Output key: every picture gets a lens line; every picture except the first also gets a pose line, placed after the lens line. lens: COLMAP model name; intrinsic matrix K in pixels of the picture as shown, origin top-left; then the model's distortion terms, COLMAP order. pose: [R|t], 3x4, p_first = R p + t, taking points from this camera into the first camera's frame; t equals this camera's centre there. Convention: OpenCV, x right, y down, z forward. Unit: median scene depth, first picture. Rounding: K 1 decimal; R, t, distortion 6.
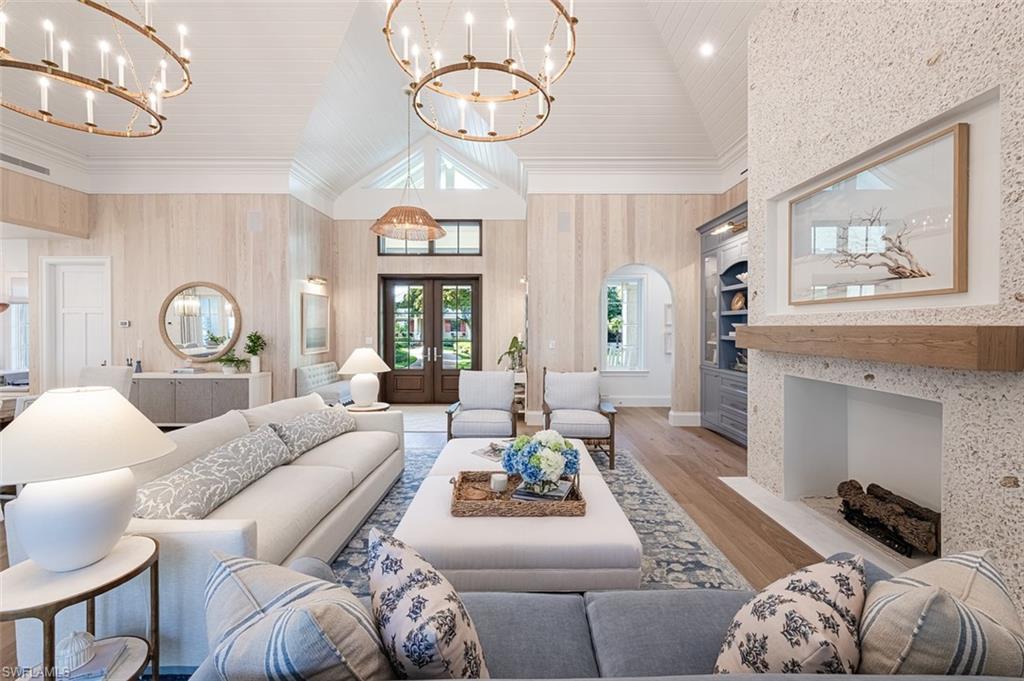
lens RADIAL K [[408.5, 0, 509.8], [0, 408.5, 344.0], [0, 0, 1]] dist [-0.000610, 0.000106]
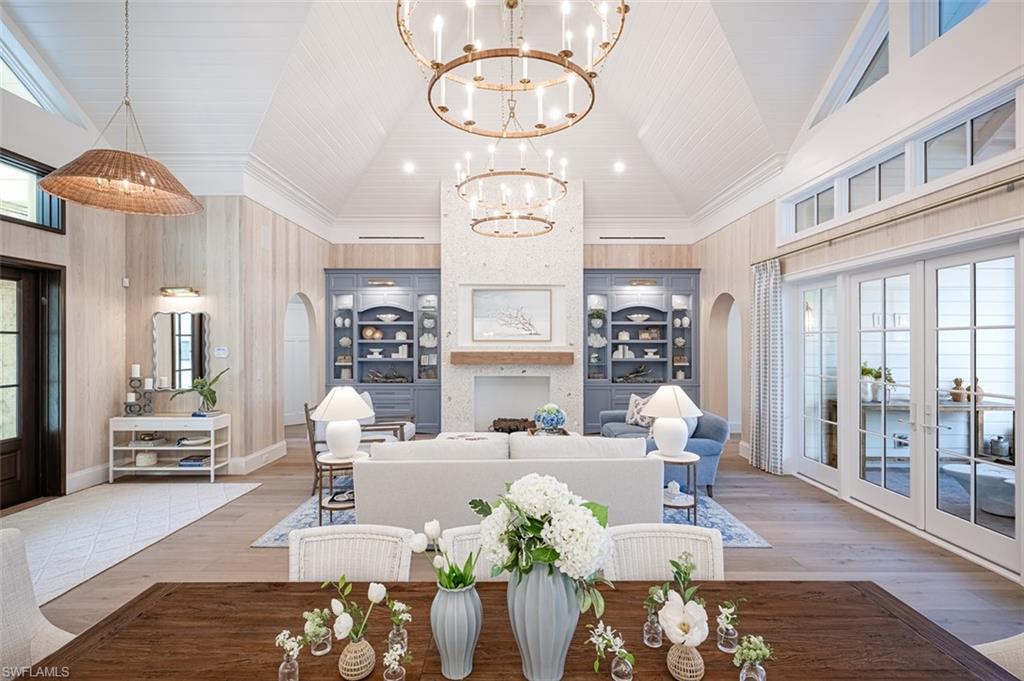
lens RADIAL K [[481.3, 0, 514.6], [0, 481.3, 340.2], [0, 0, 1]] dist [-0.002441, 0.000032]
pose [[-0.014986, 0.002154, 0.999885, -0.928345], [0.040908, 0.999162, -0.001540, -0.049464], [-0.999051, 0.040880, -0.015062, 0.469909]]
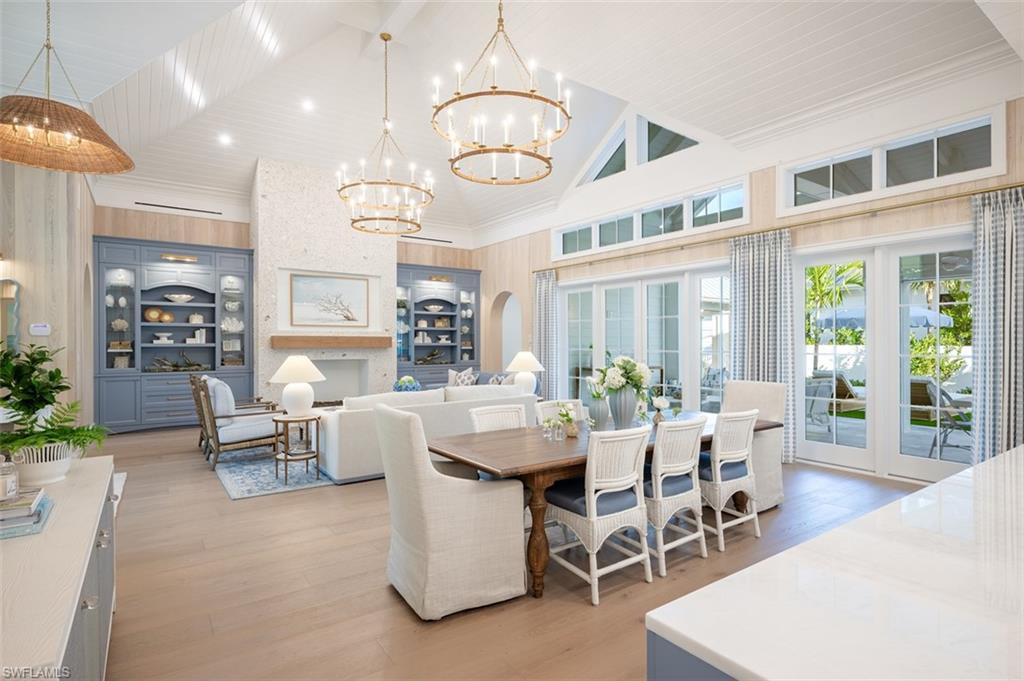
lens RADIAL K [[543.0, 0, 518.2], [0, 543.0, 341.9], [0, 0, 1]] dist [0.003611, -0.001153]
pose [[-0.602237, -0.000448, 0.798317, -1.175349], [0.032795, 0.999142, 0.025300, -0.026398], [-0.797643, 0.041418, -0.601706, 0.967341]]
